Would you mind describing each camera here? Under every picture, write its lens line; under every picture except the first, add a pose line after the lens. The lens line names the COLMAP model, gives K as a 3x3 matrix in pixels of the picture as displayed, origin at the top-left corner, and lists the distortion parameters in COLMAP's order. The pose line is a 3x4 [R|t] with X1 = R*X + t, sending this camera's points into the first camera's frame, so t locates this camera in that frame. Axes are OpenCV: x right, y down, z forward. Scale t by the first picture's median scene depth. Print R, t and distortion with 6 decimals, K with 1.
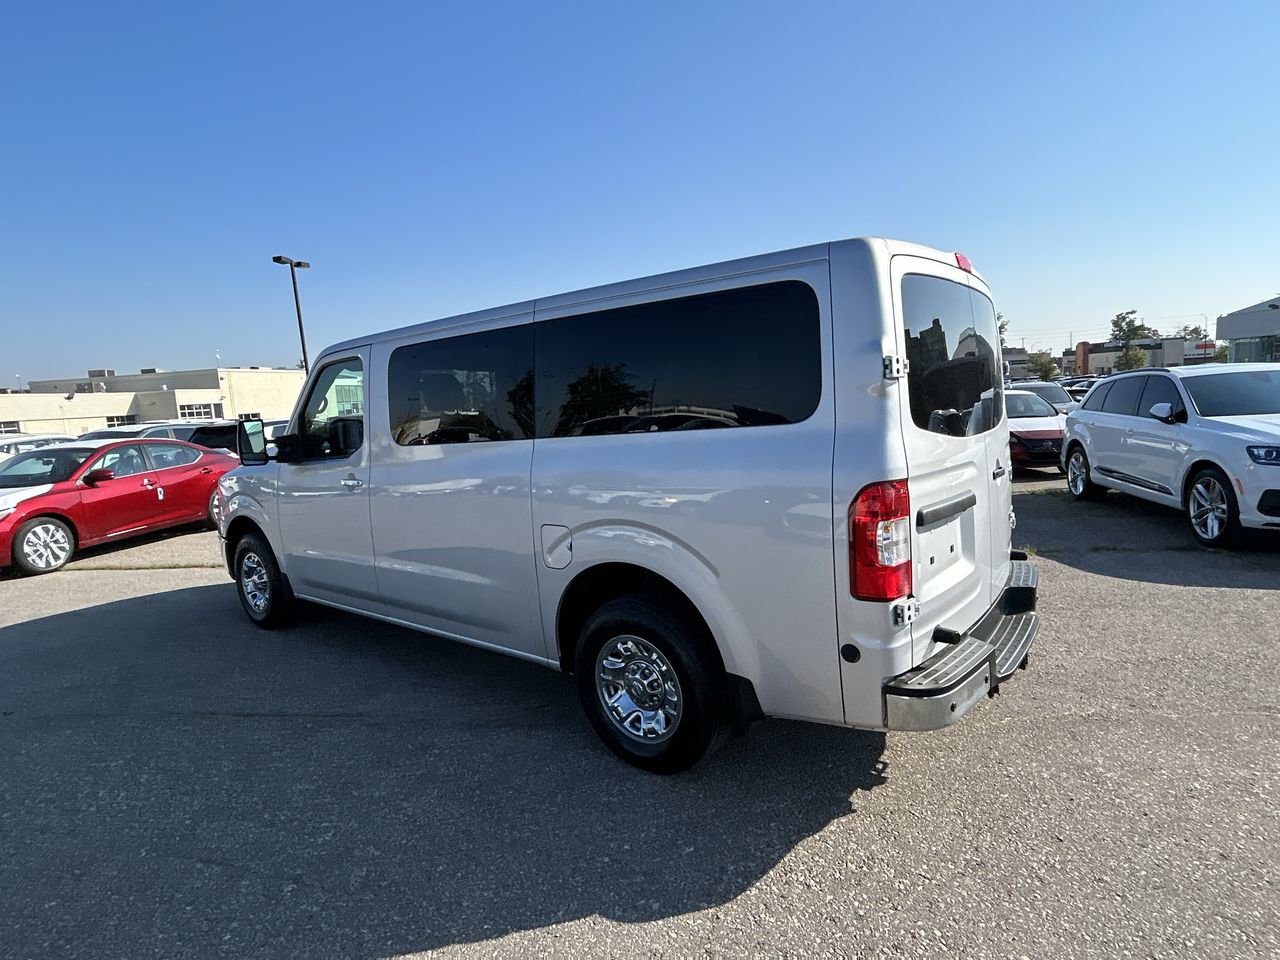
lens RADIAL K [[685.6, 0, 638.3], [0, 685.6, 477.5], [0, 0, 1]] dist [-0.008158, 0.006238]
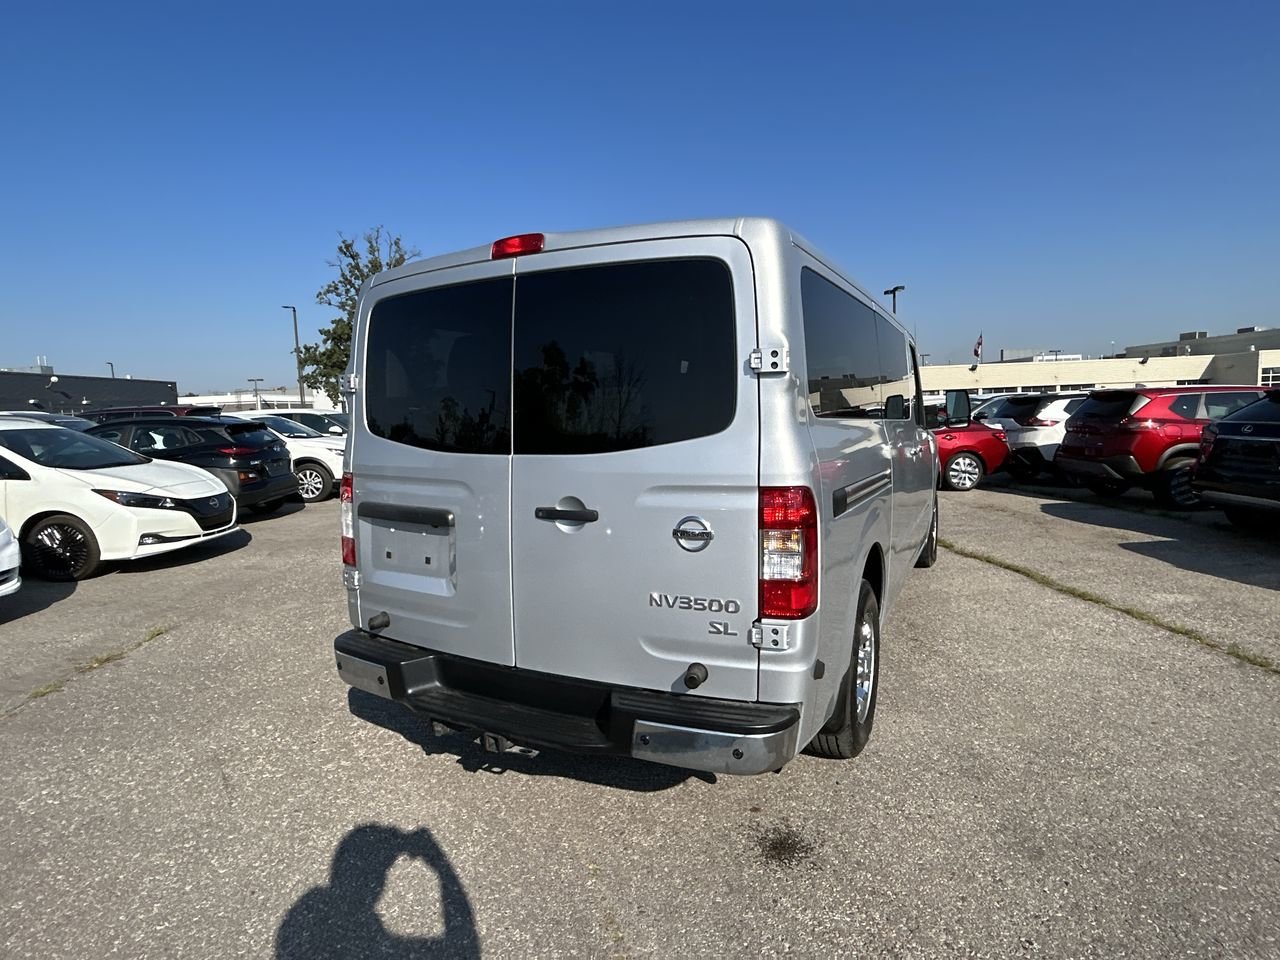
lens RADIAL K [[685.6, 0, 640.5], [0, 685.6, 477.0], [0, 0, 1]] dist [-0.008158, 0.006238]
pose [[0.186525, 0.148016, -0.971236, 0.930943], [-0.094839, 0.986681, 0.132156, -0.112960], [0.977862, 0.067460, 0.198079, 0.694549]]
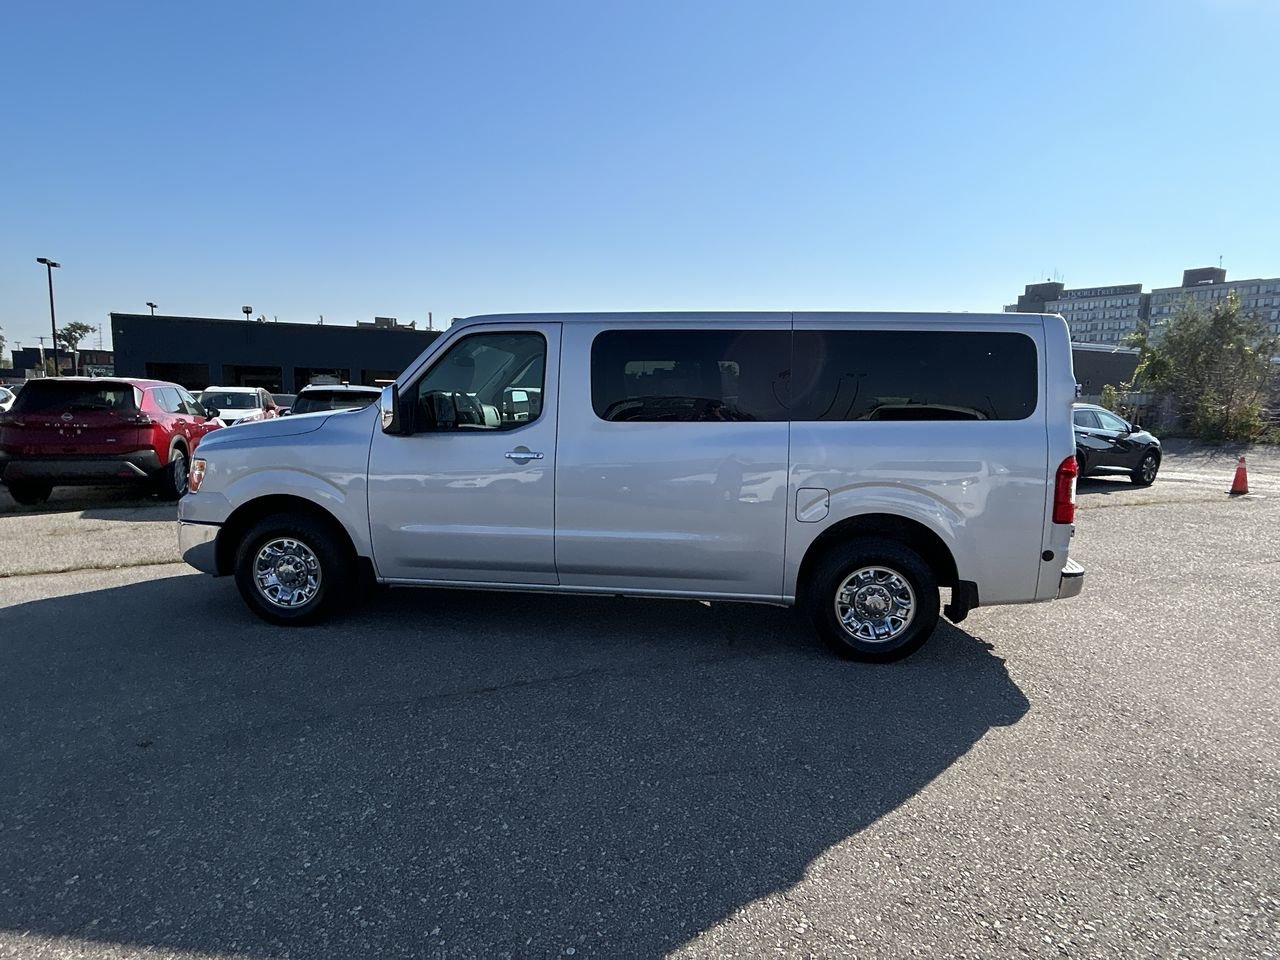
lens RADIAL K [[685.6, 0, 640.4], [0, 685.6, 475.6], [0, 0, 1]] dist [-0.008158, 0.006238]
pose [[0.842154, 0.012197, 0.539098, -0.828190], [-0.009399, 0.999924, -0.007939, 0.044003], [-0.539154, 0.001619, 0.842205, 0.059453]]
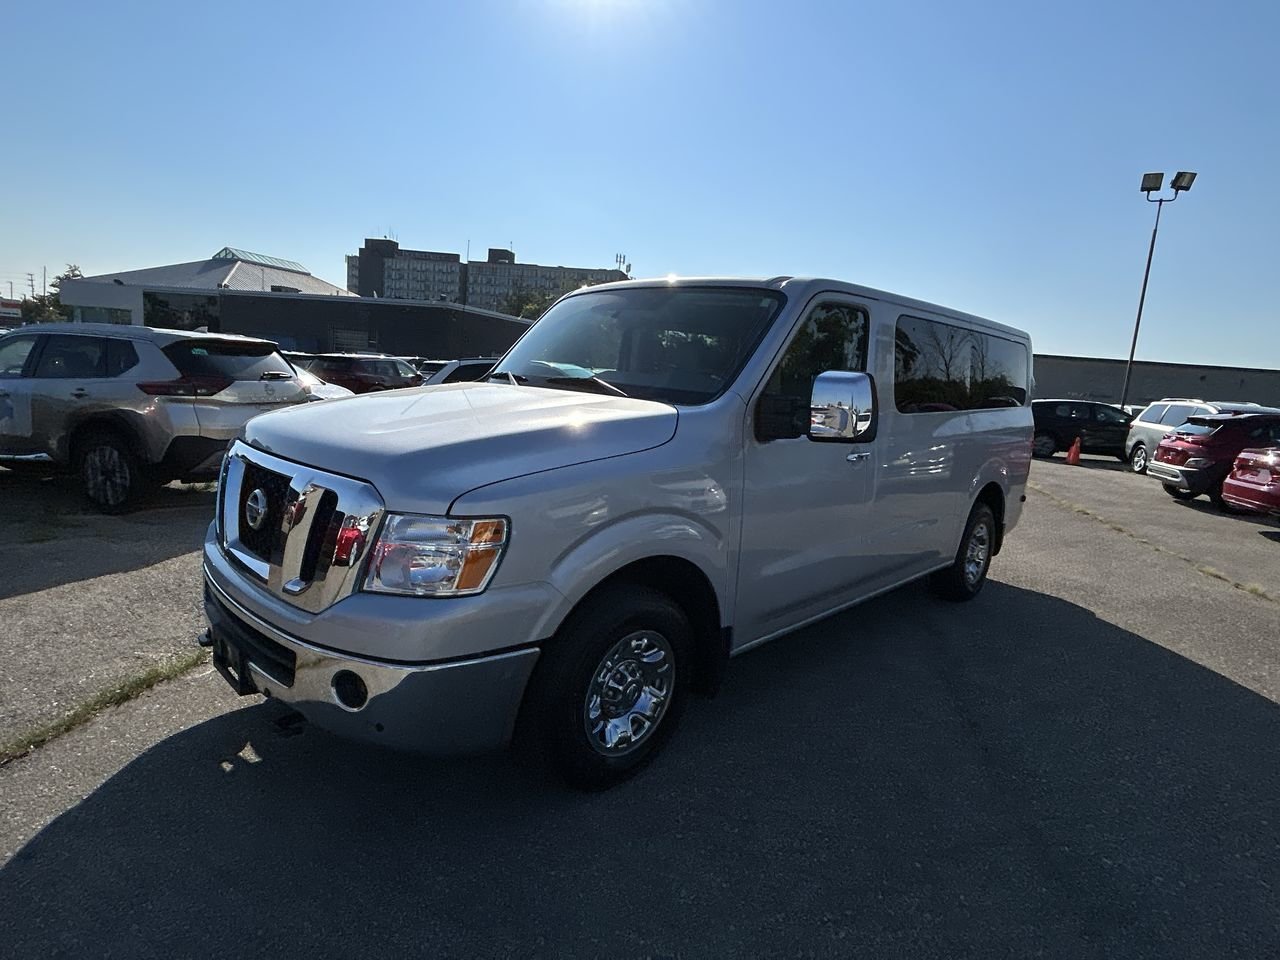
lens RADIAL K [[685.6, 0, 641.9], [0, 685.6, 478.2], [0, 0, 1]] dist [-0.008158, 0.006238]
pose [[0.103348, -0.088324, 0.990716, -1.308050], [0.037092, 0.995699, 0.084899, -0.048746], [-0.993953, 0.027973, 0.106179, 1.195568]]
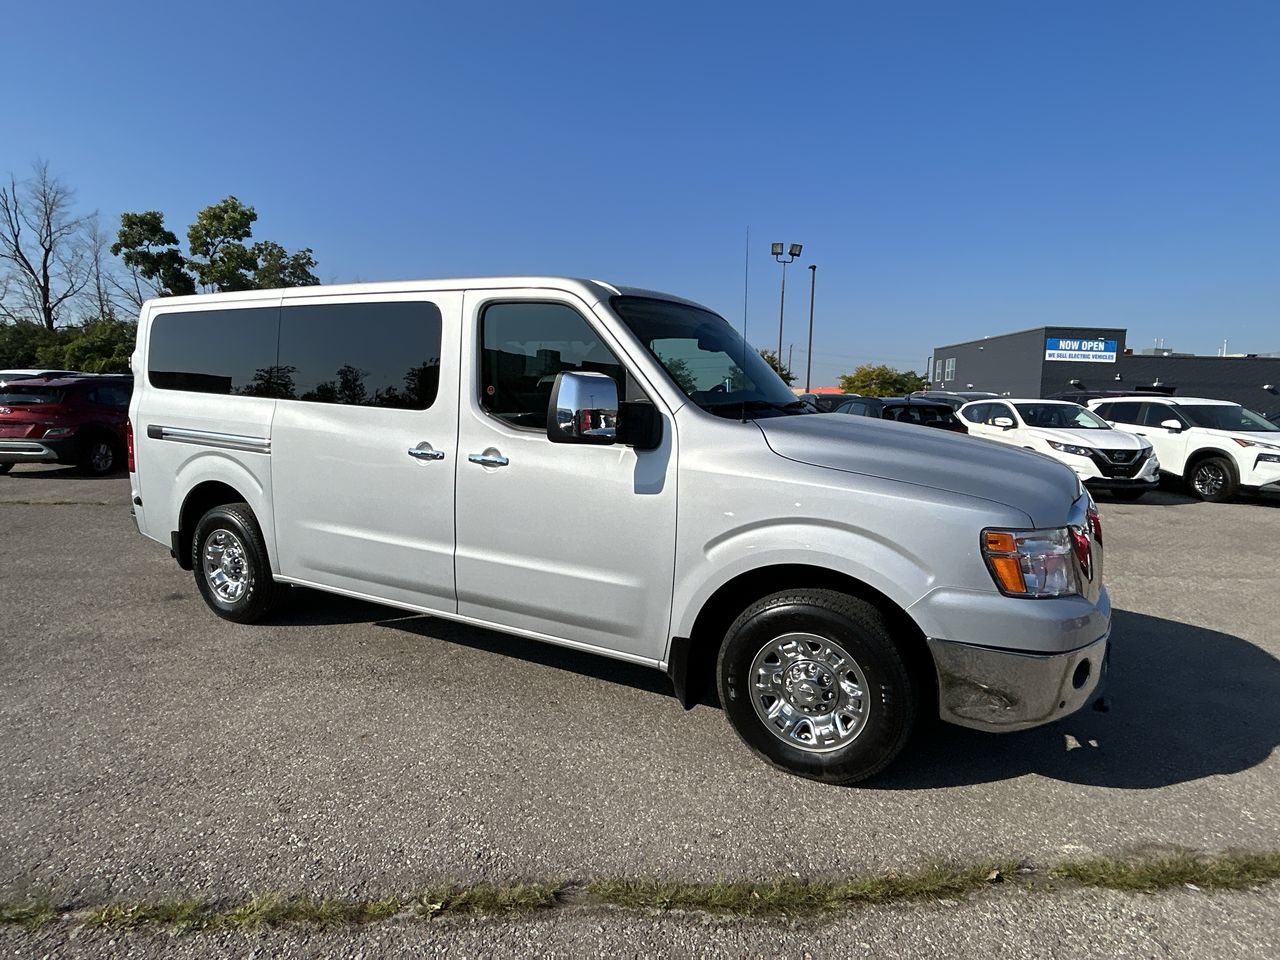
lens RADIAL K [[685.6, 0, 640.4], [0, 685.6, 479.2], [0, 0, 1]] dist [-0.008158, 0.006238]
pose [[-0.982716, 0.054643, -0.176871, -0.159323], [0.010899, 0.970863, 0.239386, -0.217048], [0.184798, 0.233321, -0.954679, 2.191730]]
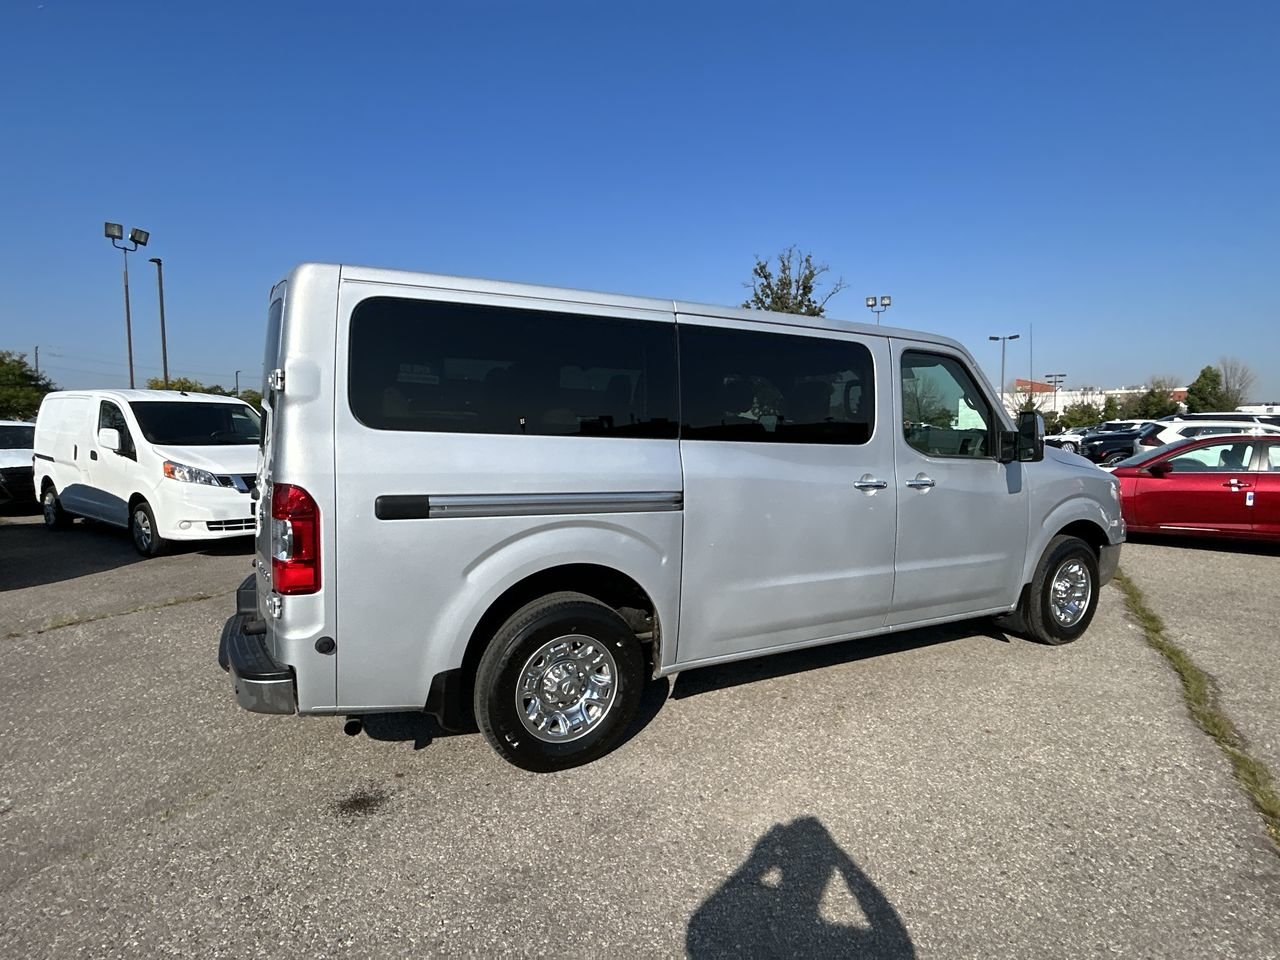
lens RADIAL K [[685.6, 0, 640.0], [0, 685.6, 477.0], [0, 0, 1]] dist [-0.008158, 0.006238]
pose [[-0.403844, 0.122543, -0.906583, 0.889986], [-0.090221, 0.980822, 0.172767, -0.187887], [0.910368, 0.151563, -0.385043, 1.401228]]
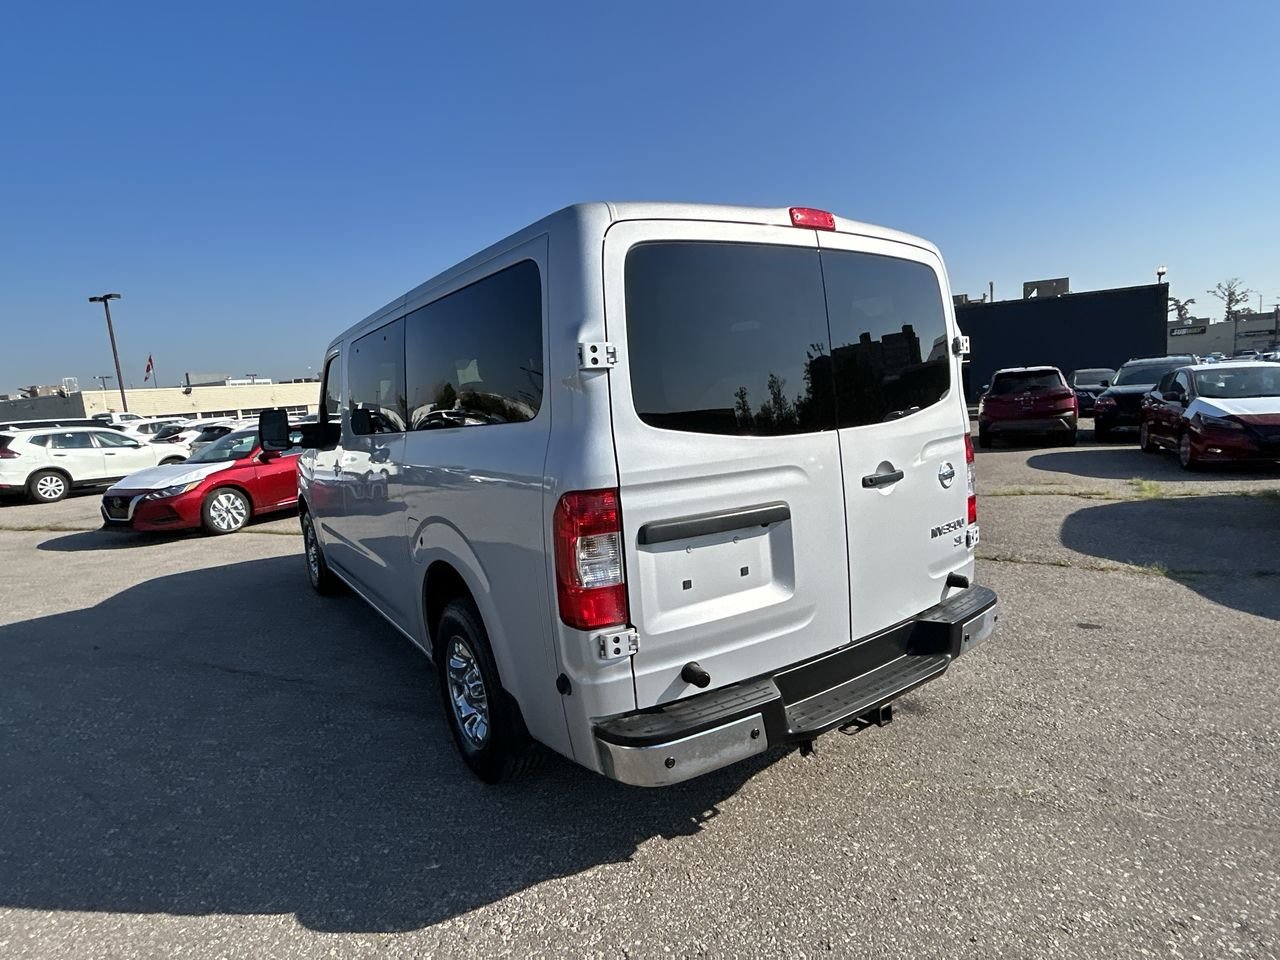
lens RADIAL K [[685.6, 0, 638.4], [0, 685.6, 477.5], [0, 0, 1]] dist [-0.008158, 0.006238]
pose [[0.953534, 0.026138, -0.300149, 0.367692], [-0.017715, 0.999370, 0.030749, -0.020524], [0.300764, -0.024003, 0.953396, 0.111184]]
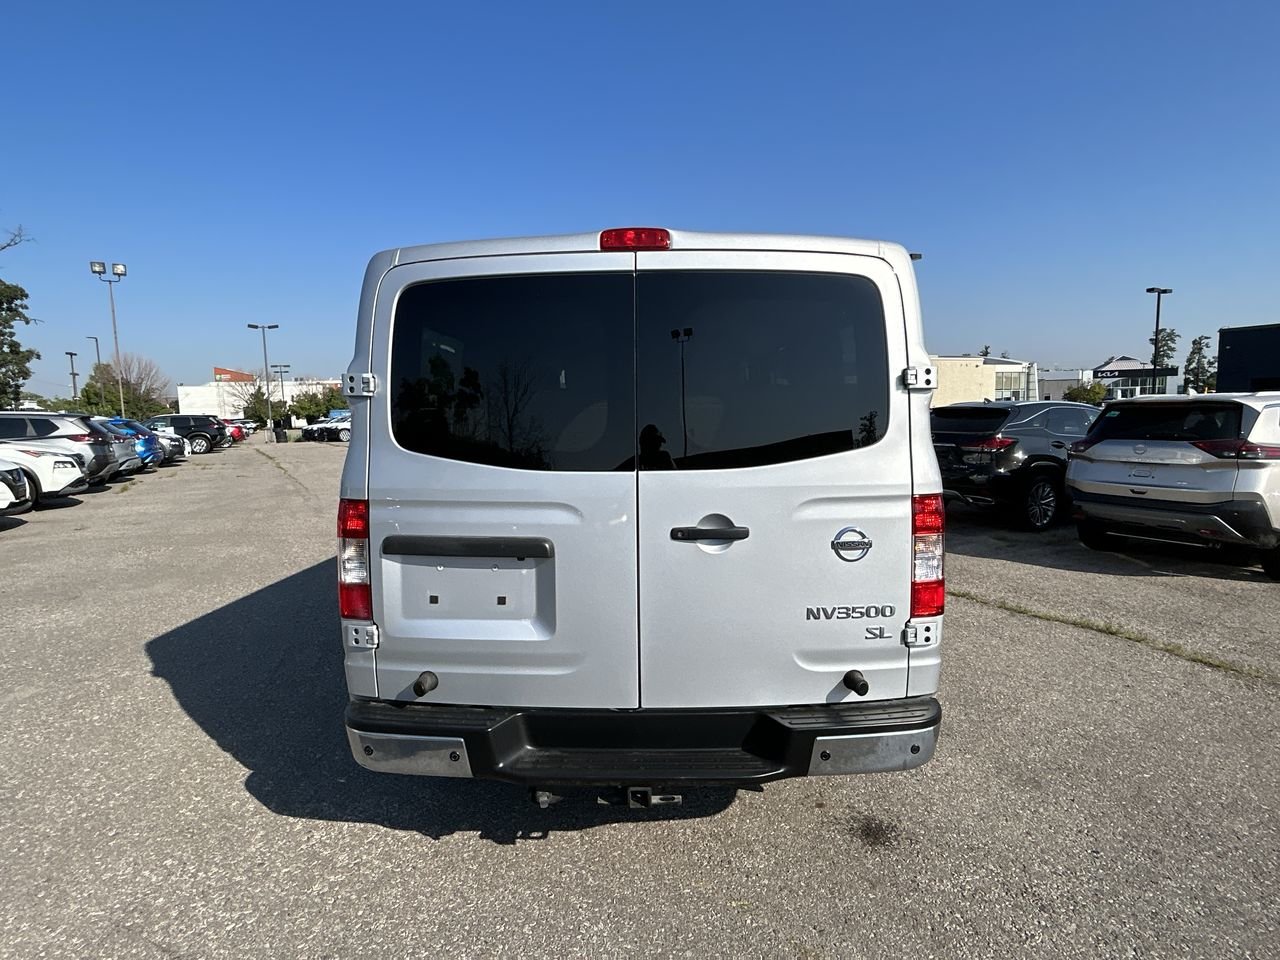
lens RADIAL K [[685.6, 0, 639.1], [0, 685.6, 476.9], [0, 0, 1]] dist [-0.008158, 0.006238]
pose [[0.599996, 0.123377, -0.790432, 0.758917], [-0.108403, 0.991462, 0.072469, -0.078571], [0.792624, 0.042205, 0.608248, 0.391684]]
